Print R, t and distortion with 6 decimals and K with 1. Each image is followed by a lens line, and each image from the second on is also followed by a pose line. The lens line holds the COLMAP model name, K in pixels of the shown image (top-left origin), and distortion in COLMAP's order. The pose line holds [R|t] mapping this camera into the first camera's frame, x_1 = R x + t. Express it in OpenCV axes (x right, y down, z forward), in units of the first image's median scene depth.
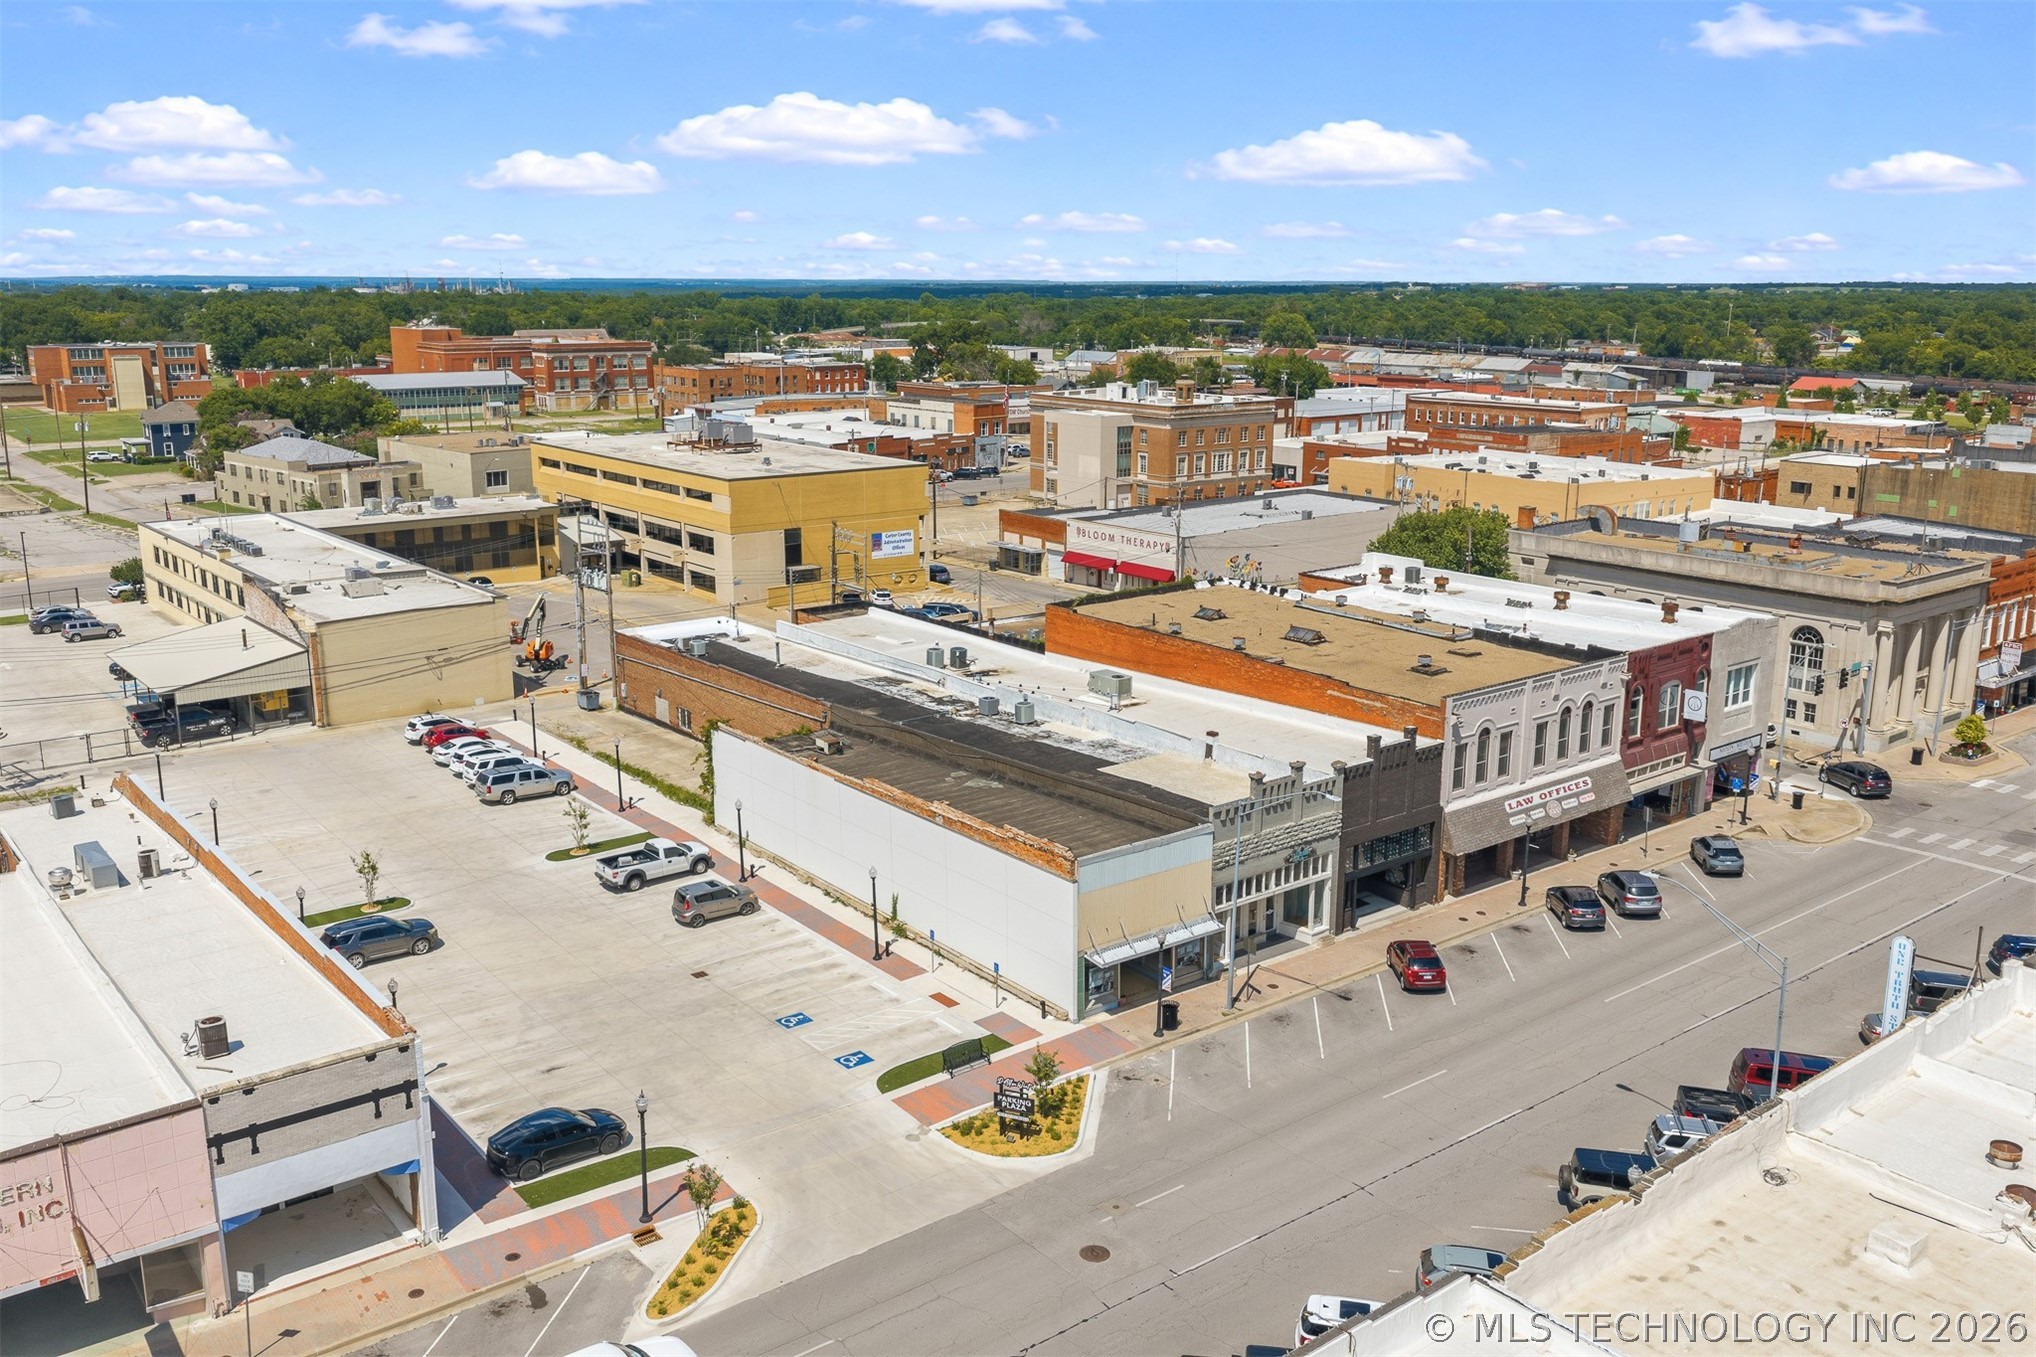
lens RADIAL K [[1682.1, 0, 1023.5], [0, 1682.1, 662.1], [0, 0, 1]] dist [0.013040, -0.023452]
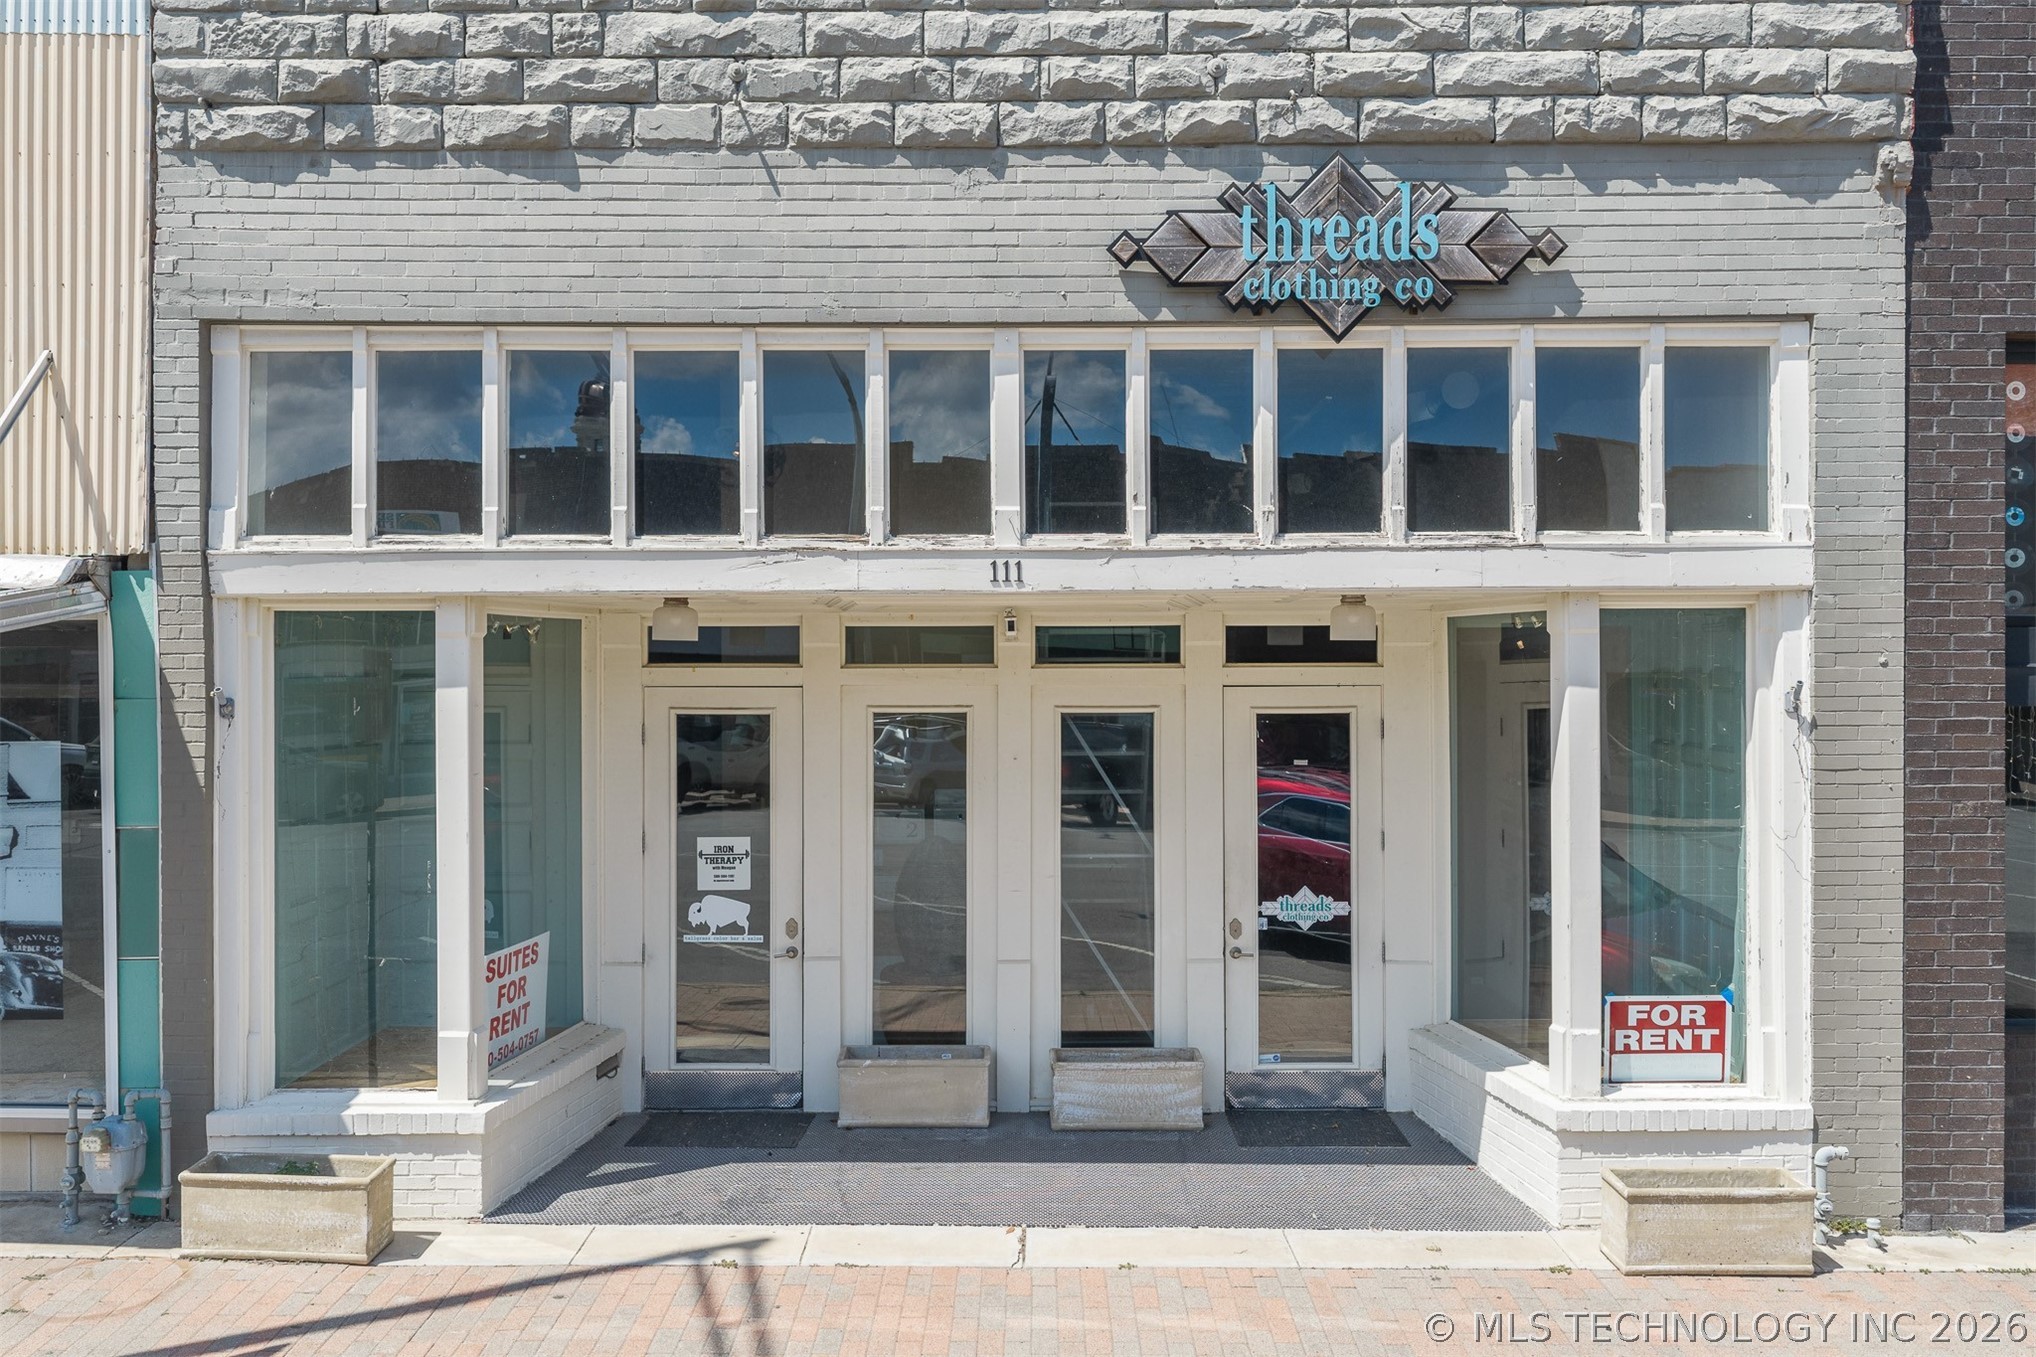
lens RADIAL K [[1692.1, 0, 1018.0], [0, 1692.1, 678.5], [0, 0, 1]] dist [0.003932, -0.011697]
pose [[0.785327, 0.001184, -0.619080, 0.184720], [-0.134594, 0.976405, -0.168870, 0.138556], [0.604274, 0.215942, 0.766957, 0.789918]]
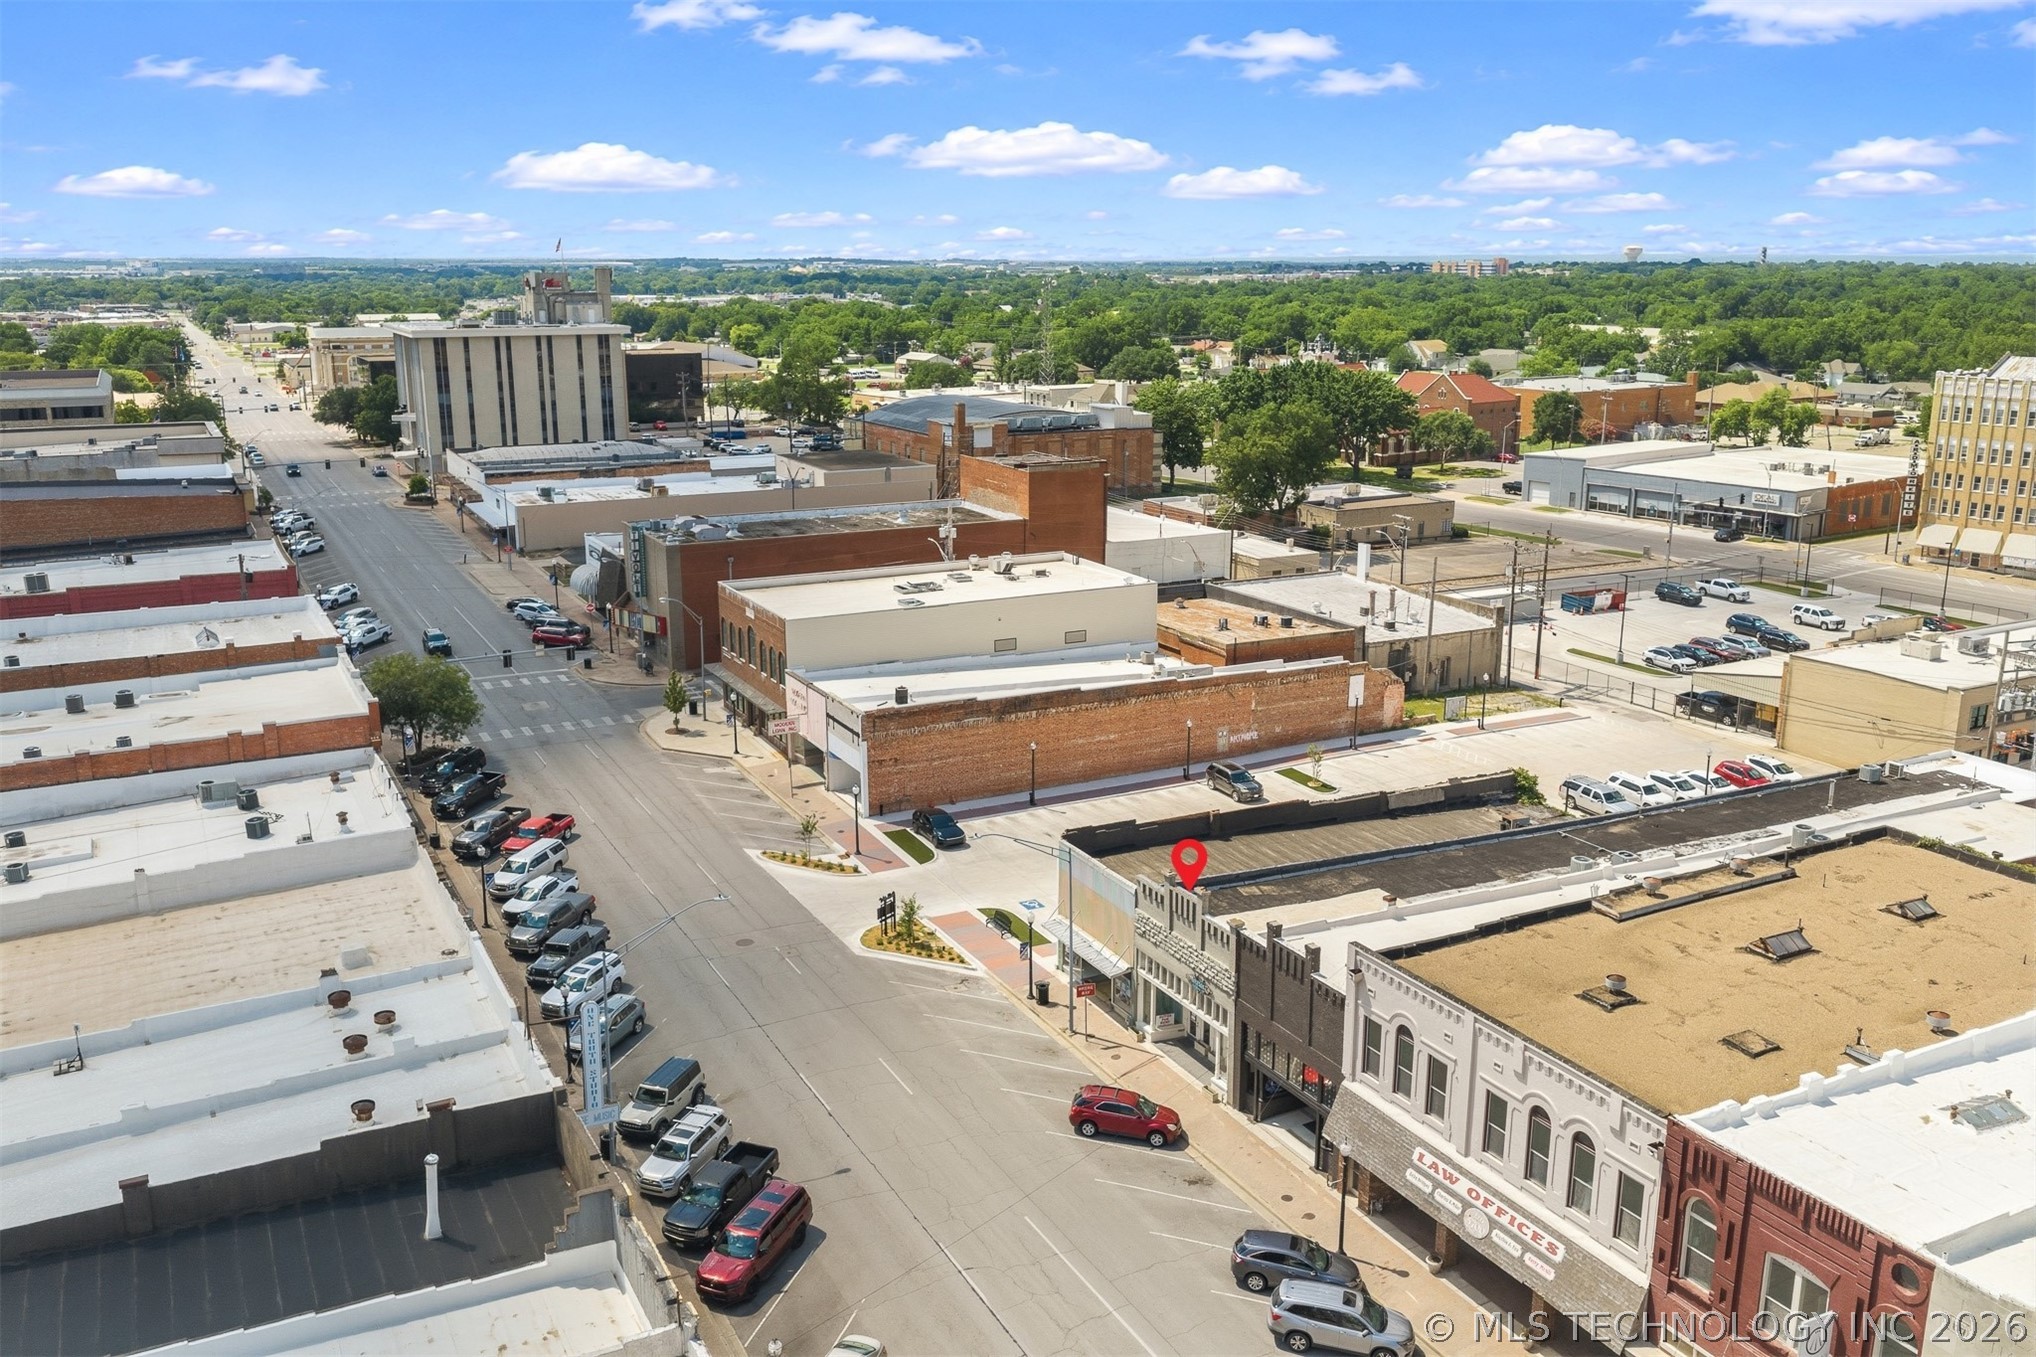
lens RADIAL K [[1682.1, 0, 1023.5], [0, 1682.1, 662.1], [0, 0, 1]] dist [0.013040, -0.023452]
pose [[-0.188846, 0.227493, -0.955293, 0.929991], [-0.219827, 0.938316, 0.266906, -0.259437], [0.957086, 0.260404, -0.127188, 0.845343]]
